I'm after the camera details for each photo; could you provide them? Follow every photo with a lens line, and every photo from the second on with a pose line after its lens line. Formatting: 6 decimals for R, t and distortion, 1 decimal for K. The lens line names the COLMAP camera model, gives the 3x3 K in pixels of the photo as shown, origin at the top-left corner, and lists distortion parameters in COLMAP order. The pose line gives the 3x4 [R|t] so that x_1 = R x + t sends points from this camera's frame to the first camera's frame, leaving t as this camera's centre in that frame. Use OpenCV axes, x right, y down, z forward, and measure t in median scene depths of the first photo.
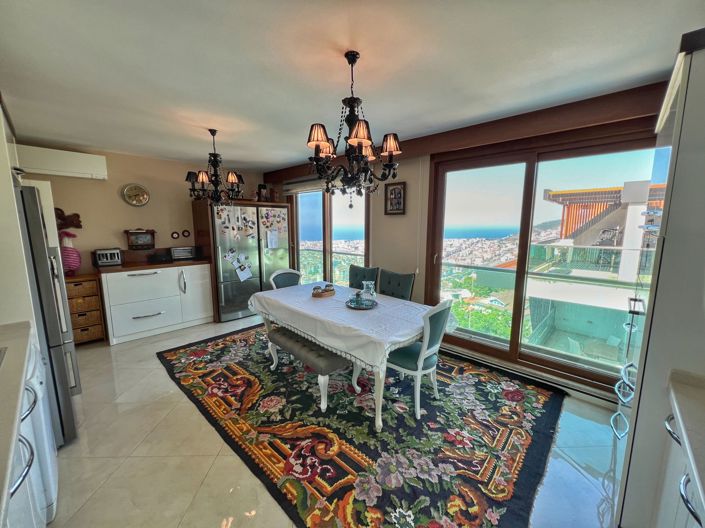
lens RADIAL K [[284.2, 0, 353.4], [0, 284.2, 264.1], [0, 0, 1]] dist [-0.001009, -0.000069]
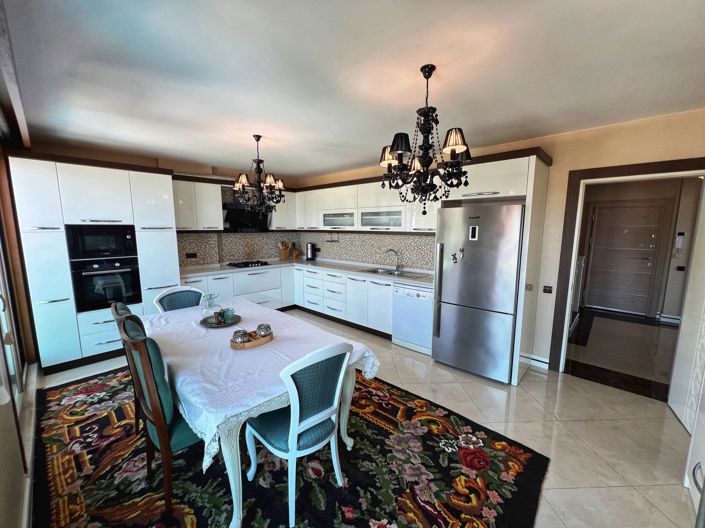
lens RADIAL K [[284.2, 0, 352.0], [0, 284.2, 264.9], [0, 0, 1]] dist [-0.001009, -0.000069]
pose [[-0.999951, -0.008045, -0.005806, -0.332150], [-0.009338, 0.960857, 0.276887, -0.242415], [0.003351, 0.276927, -0.960885, 1.630113]]
